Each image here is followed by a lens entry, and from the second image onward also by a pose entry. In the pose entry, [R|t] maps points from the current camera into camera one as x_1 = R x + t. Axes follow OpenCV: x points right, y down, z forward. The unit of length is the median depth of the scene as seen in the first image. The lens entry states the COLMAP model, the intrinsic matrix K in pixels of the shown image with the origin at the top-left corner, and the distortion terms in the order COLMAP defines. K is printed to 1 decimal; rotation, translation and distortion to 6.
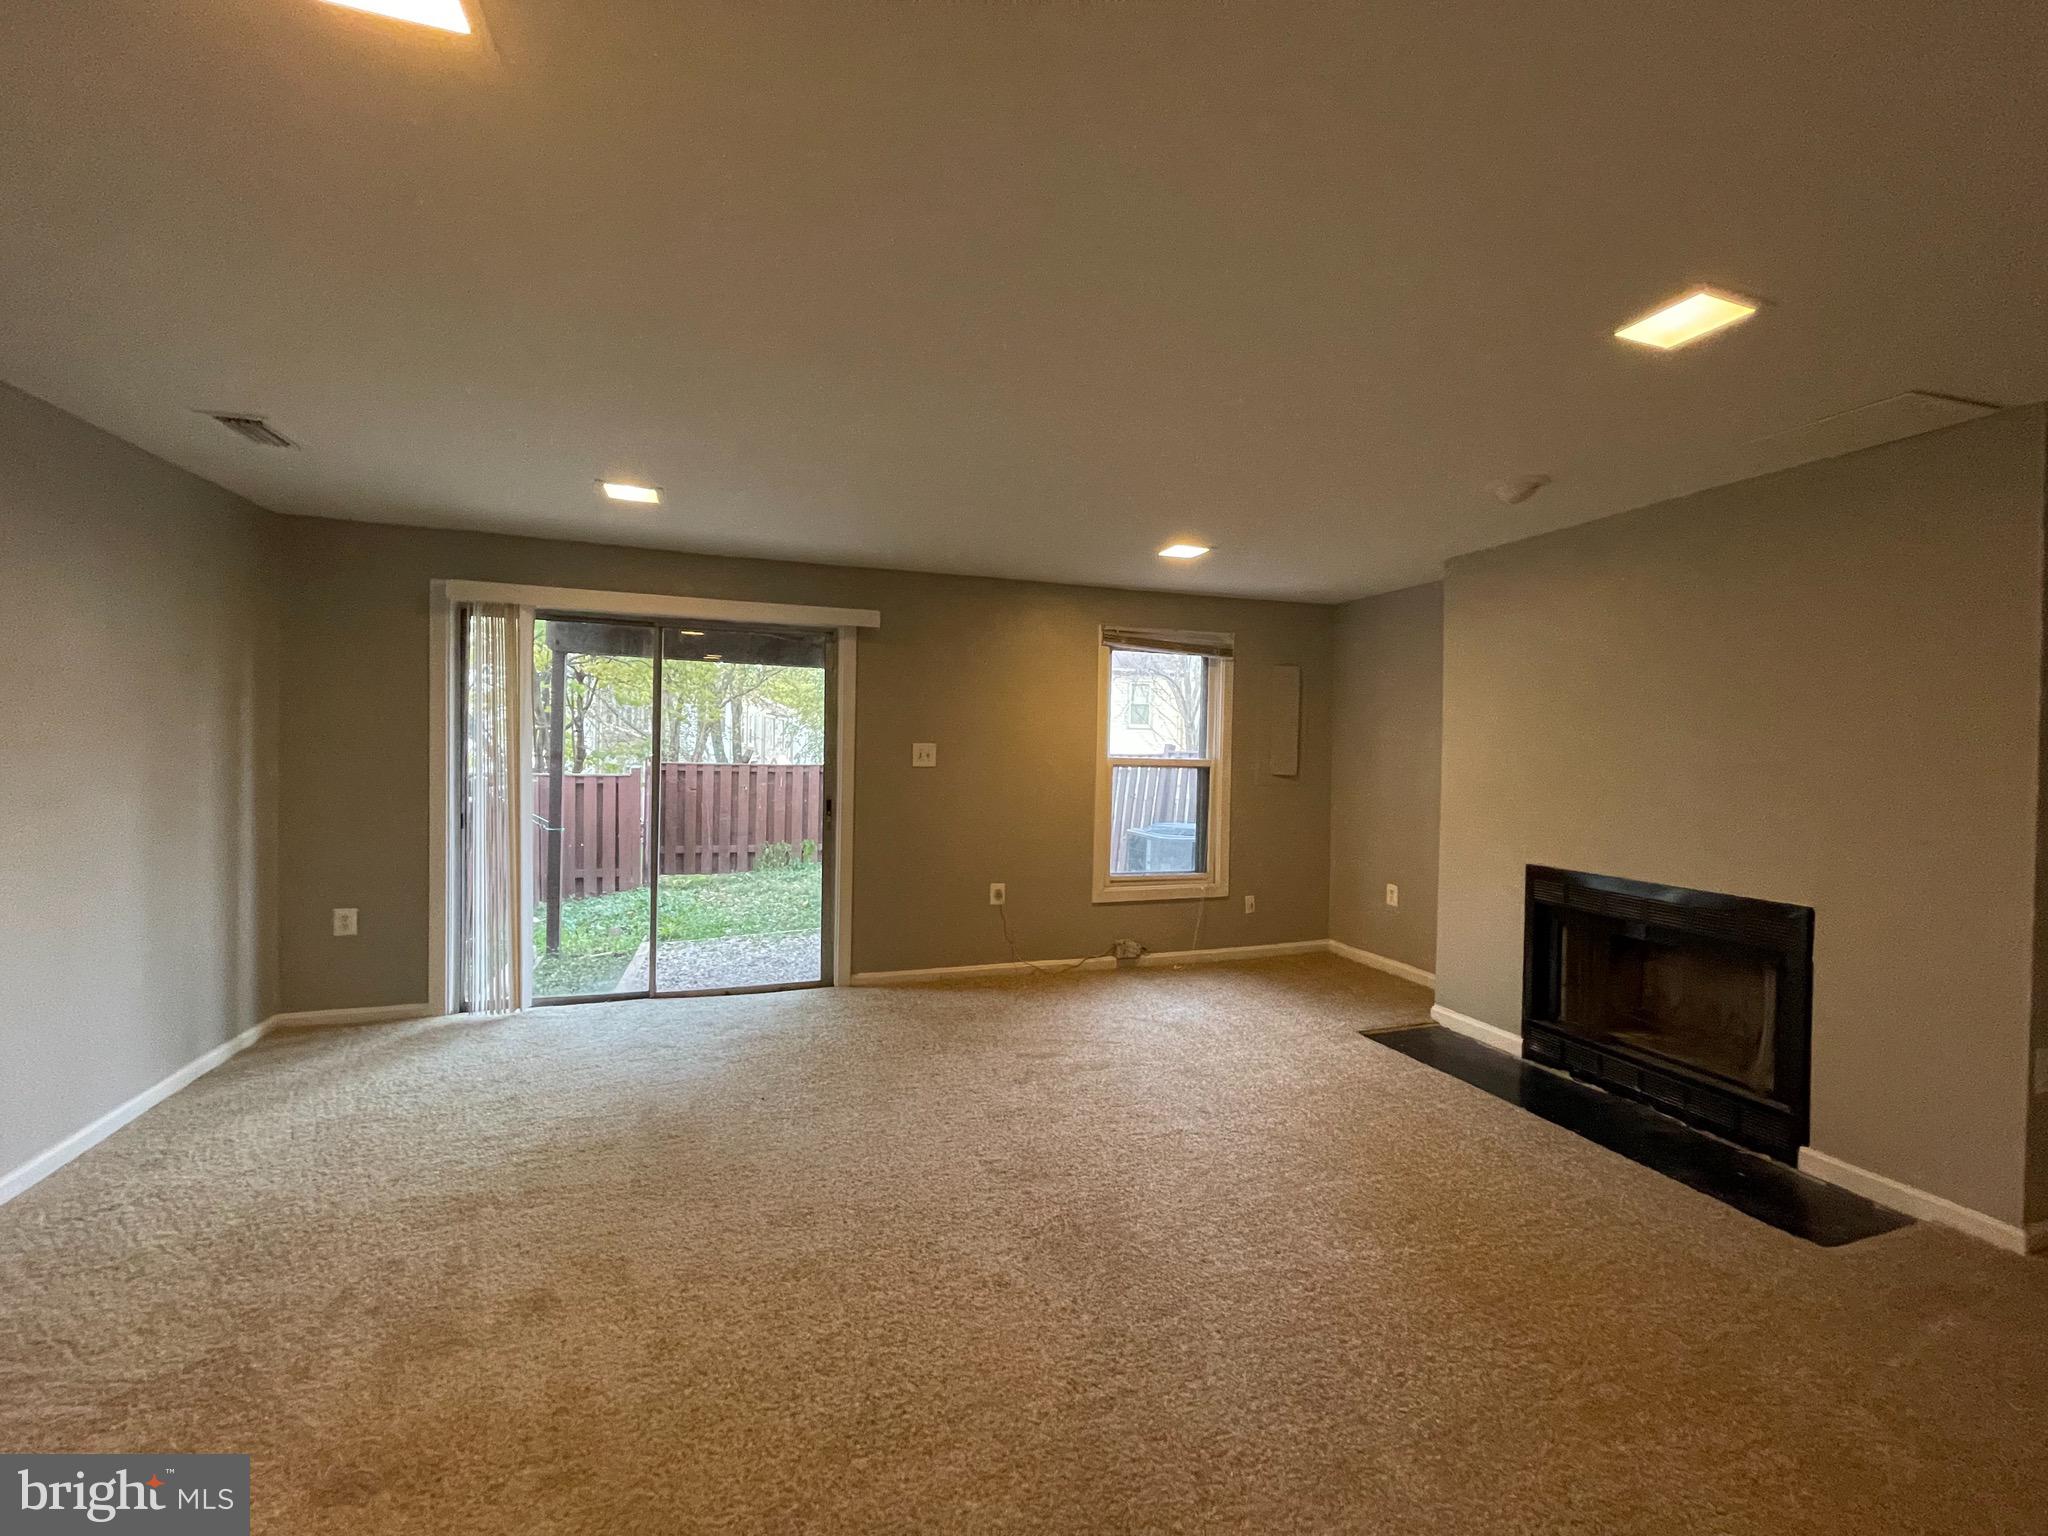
lens RADIAL K [[823.5, 0, 1025.9], [0, 823.5, 756.6], [0, 0, 1]] dist [-0.000669, -0.000202]
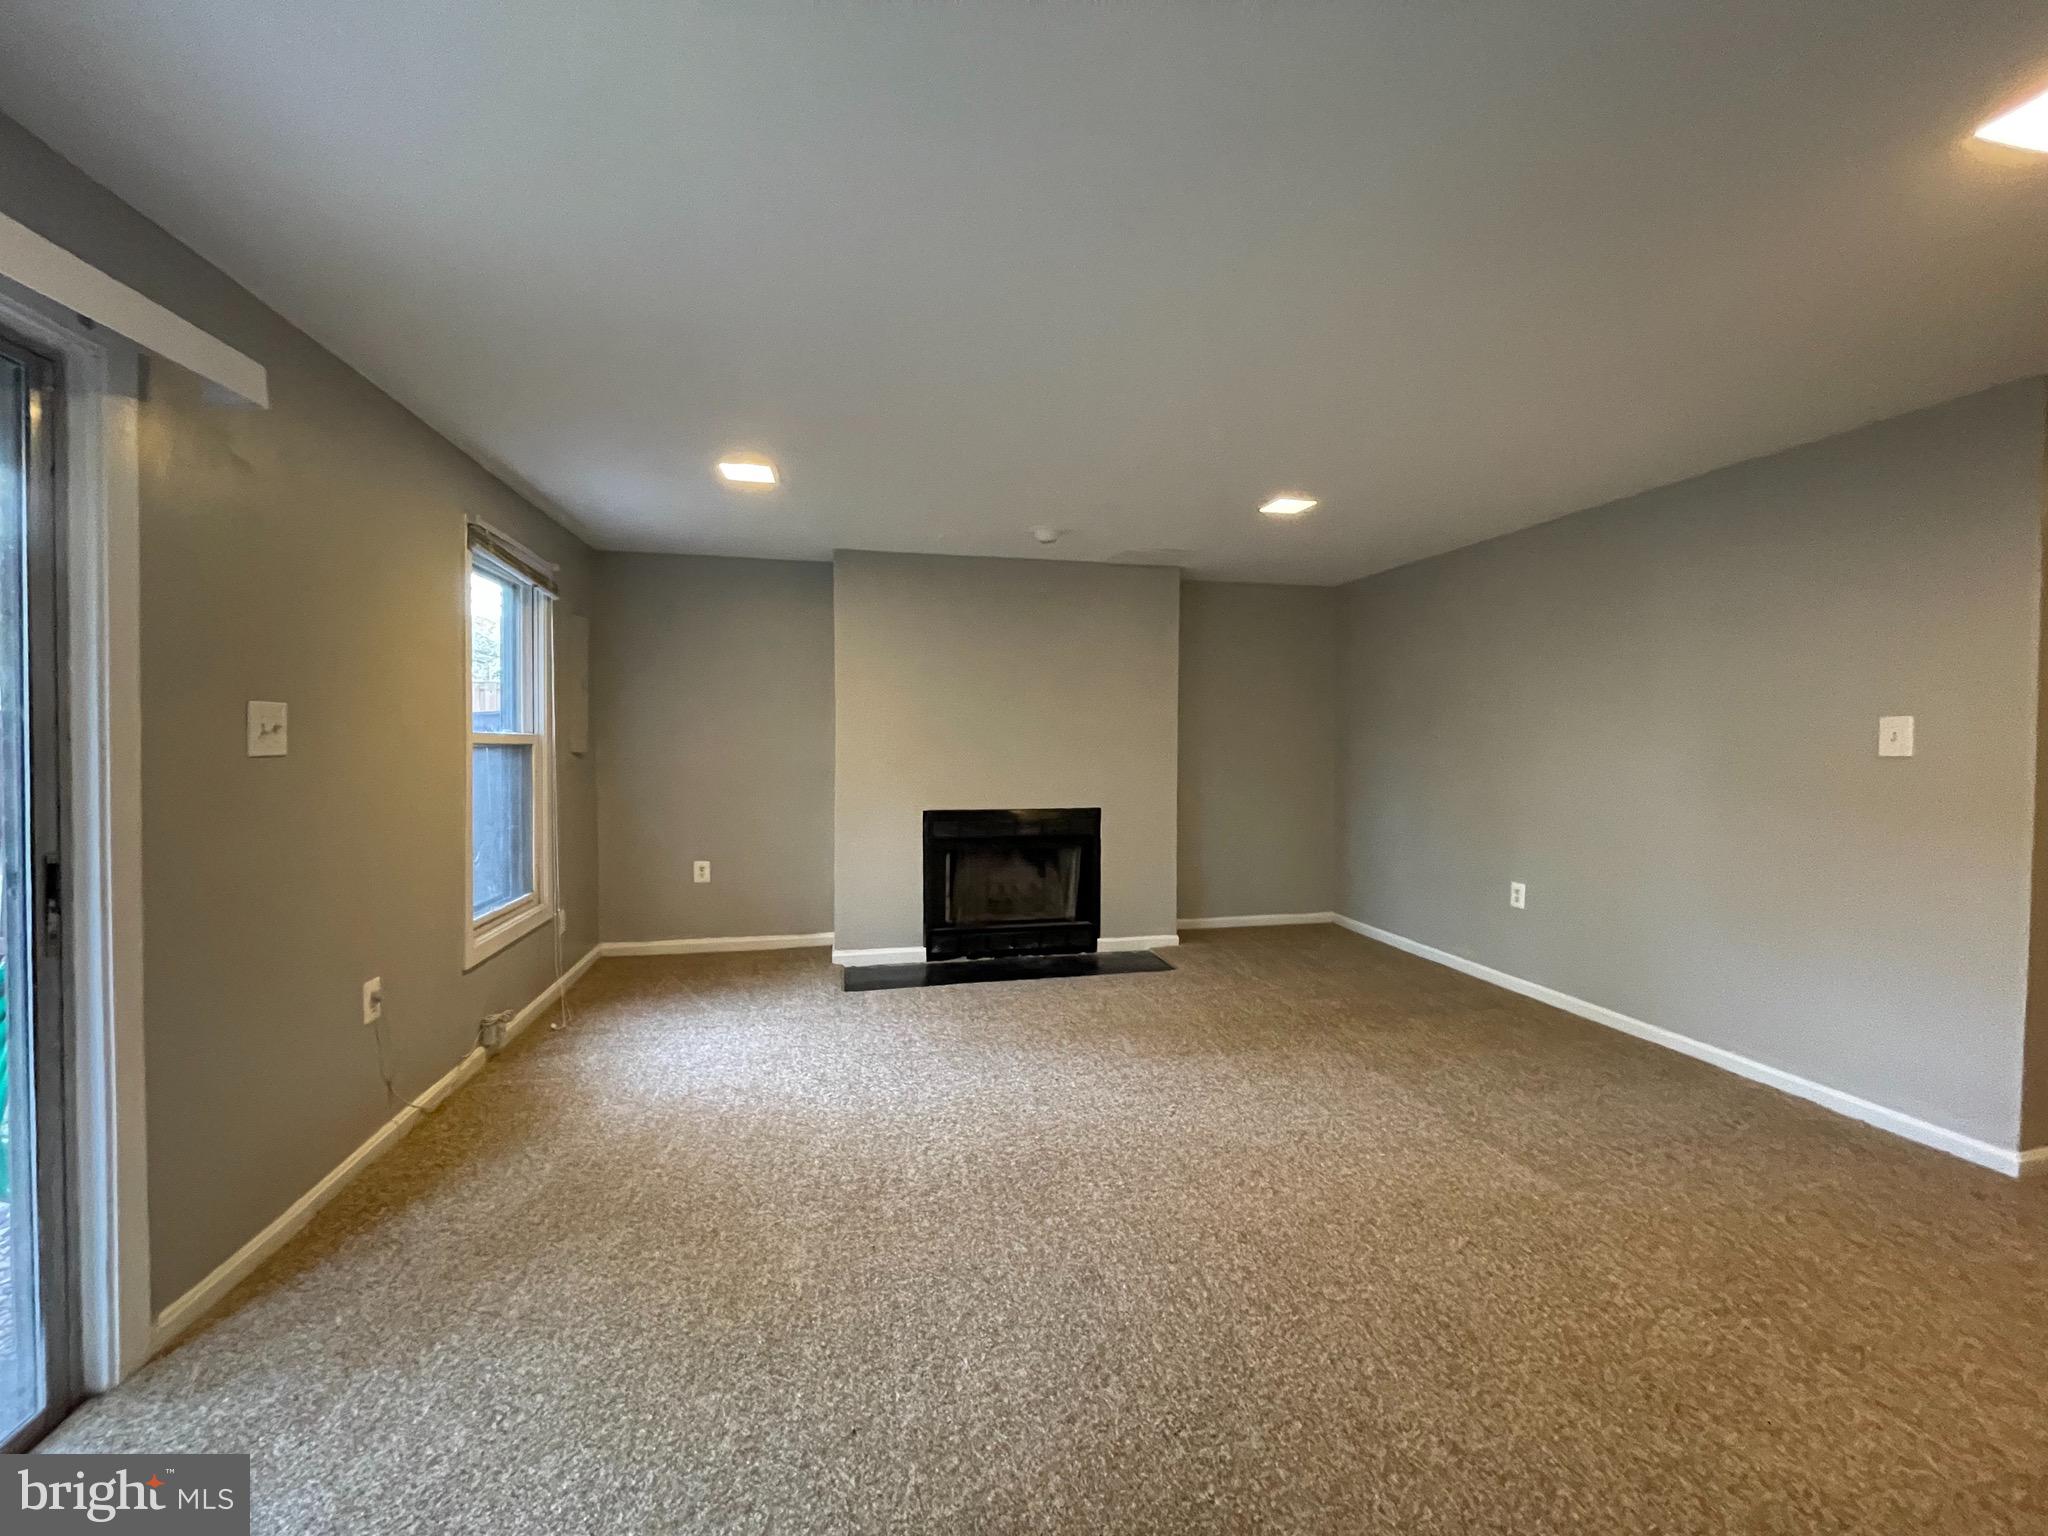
lens RADIAL K [[823.5, 0, 1025.9], [0, 823.5, 756.6], [0, 0, 1]] dist [-0.000669, -0.000202]
pose [[0.121241, -0.040006, 0.991817, -0.535042], [0.010668, 0.999182, 0.038999, -0.000086], [-0.992566, 0.005853, 0.121568, 0.584507]]
